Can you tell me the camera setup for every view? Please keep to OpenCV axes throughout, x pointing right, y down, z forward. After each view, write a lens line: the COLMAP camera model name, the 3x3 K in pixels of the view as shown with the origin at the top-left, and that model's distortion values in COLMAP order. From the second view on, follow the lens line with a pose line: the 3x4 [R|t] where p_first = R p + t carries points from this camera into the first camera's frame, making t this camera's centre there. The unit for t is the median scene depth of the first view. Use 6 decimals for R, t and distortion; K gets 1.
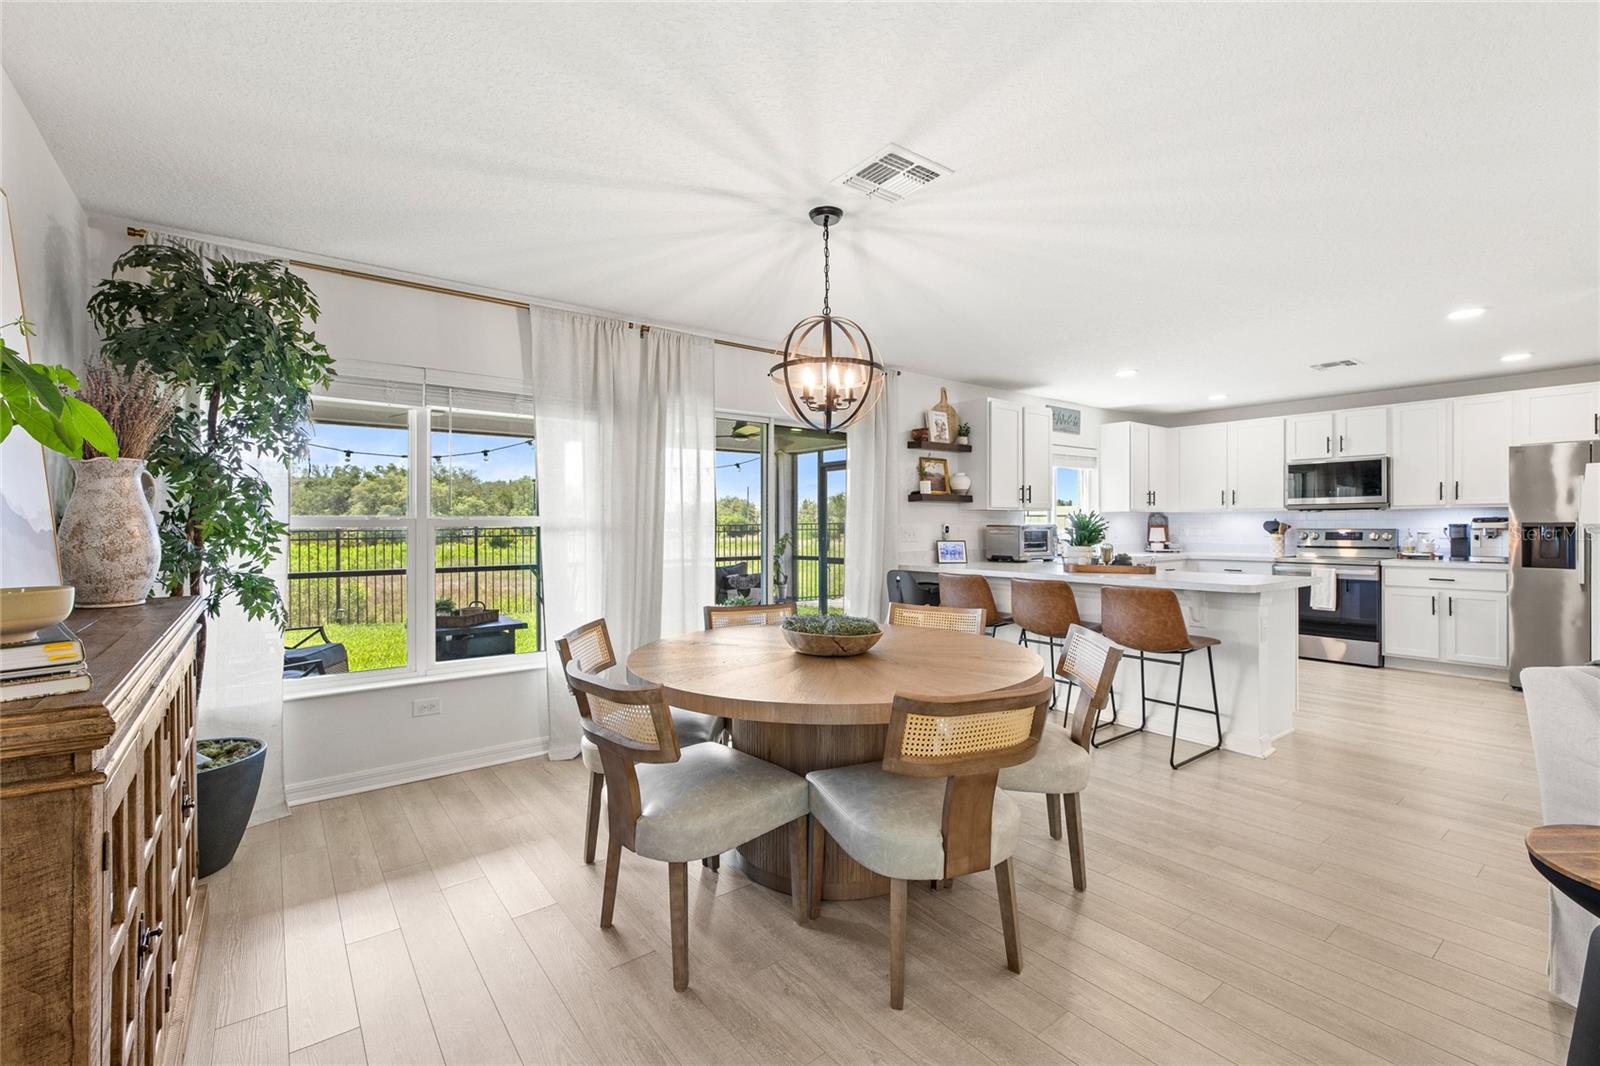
lens RADIAL K [[688.8, 0, 789.7], [0, 688.8, 525.0], [0, 0, 1]] dist [-0.000442, 0.000379]
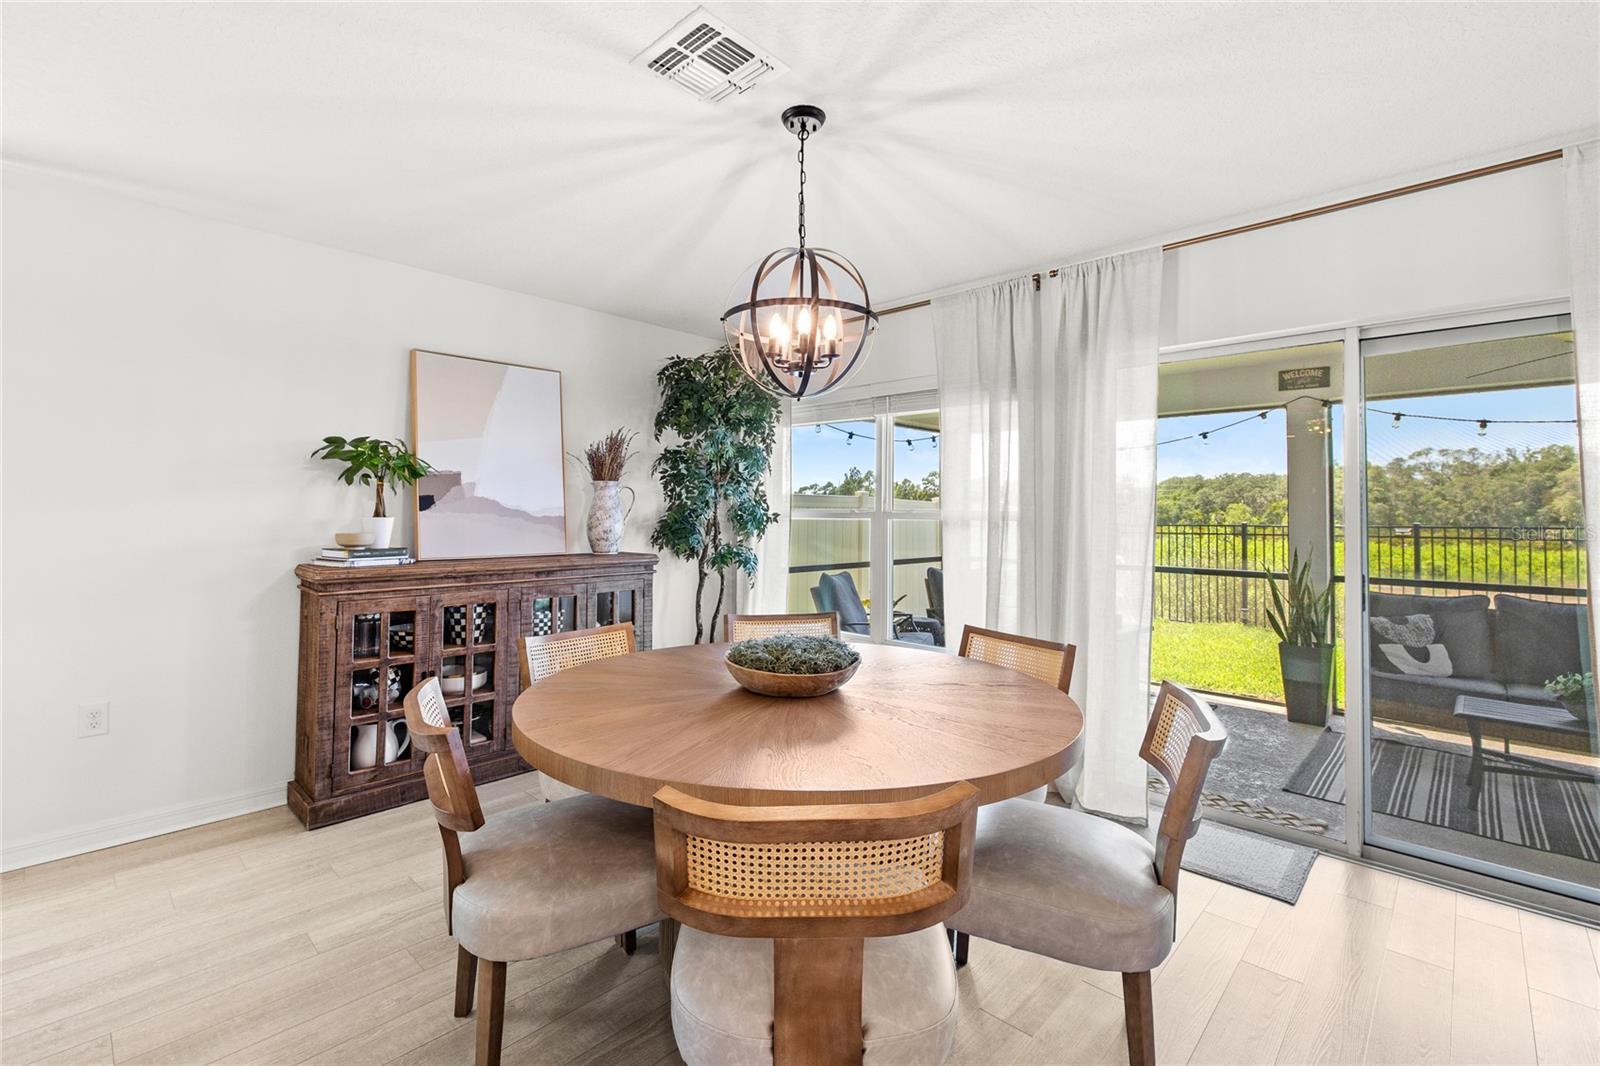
lens RADIAL K [[705.0, 0, 778.5], [0, 705.0, 496.6], [0, 0, 1]] dist [0.000451, 0.000118]
pose [[0.147054, -0.018746, -0.988951, 0.372520], [-0.013468, 0.999690, -0.020952, -0.004152], [0.989037, 0.016400, 0.146756, 0.390350]]
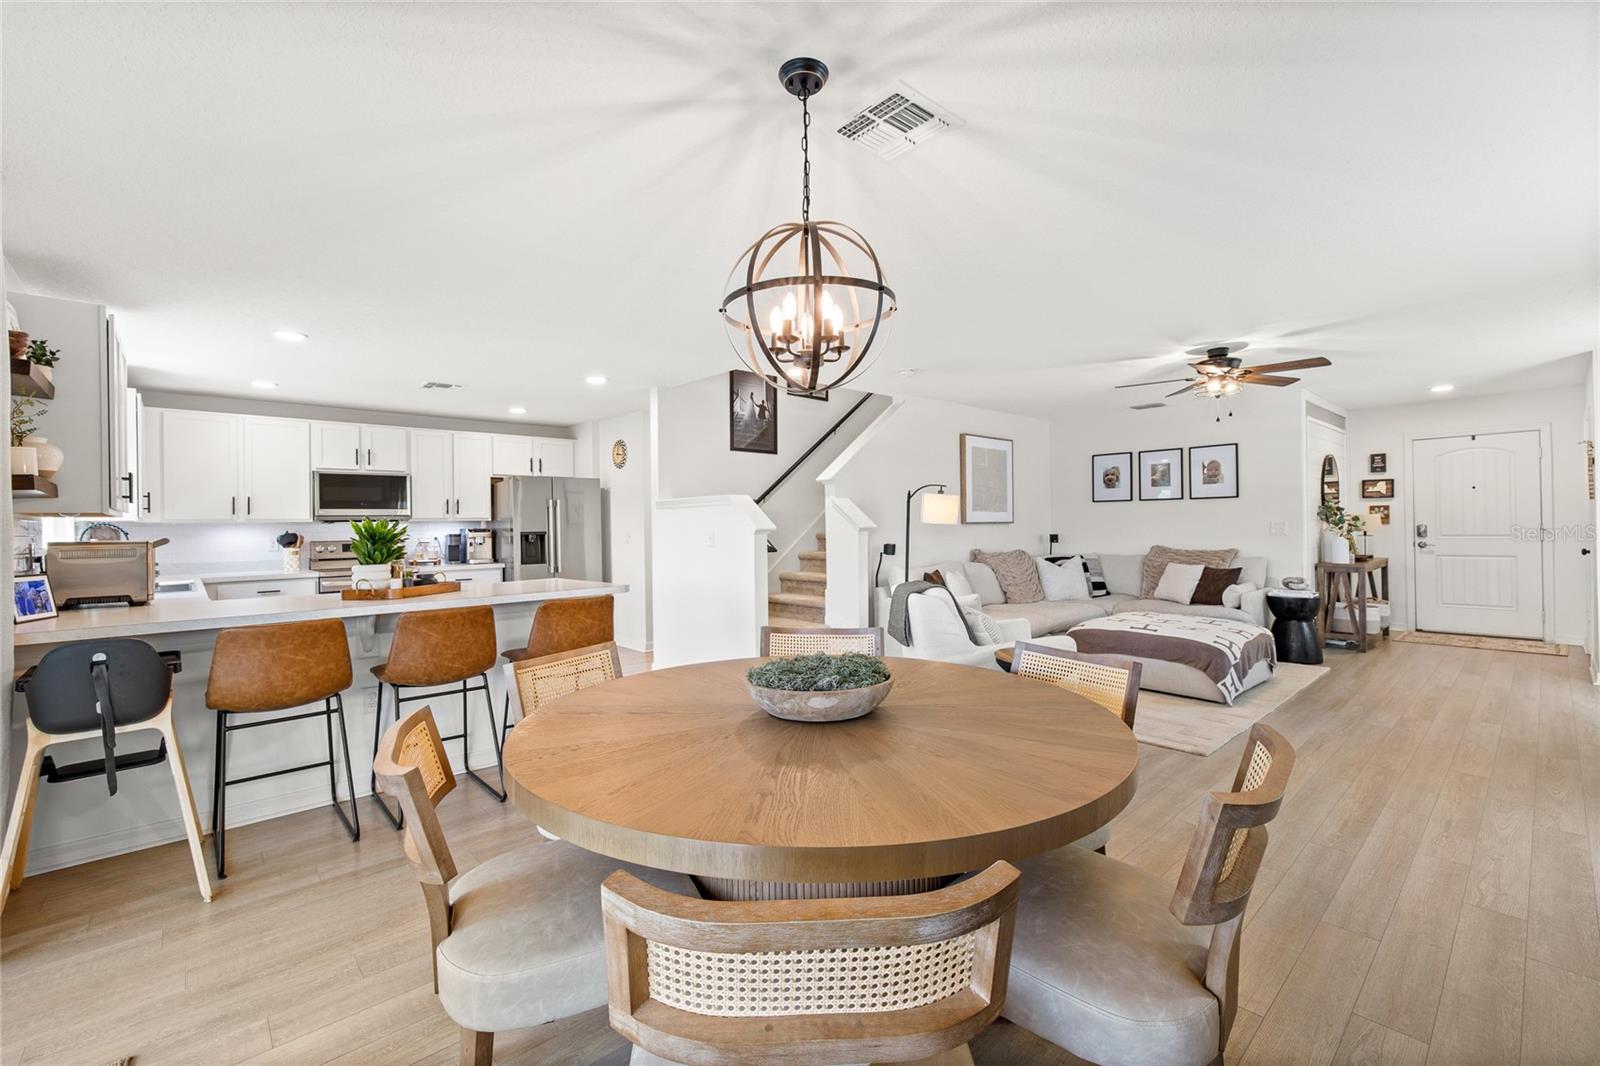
lens RADIAL K [[677.5, 0, 800.7], [0, 677.5, 524.7], [0, 0, 1]] dist [0.000260, 0.000064]
pose [[-0.088120, 0.005806, 0.996093, -0.276253], [0.019116, 0.999809, -0.004136, -0.001025], [-0.995926, 0.018676, -0.088214, 0.484325]]
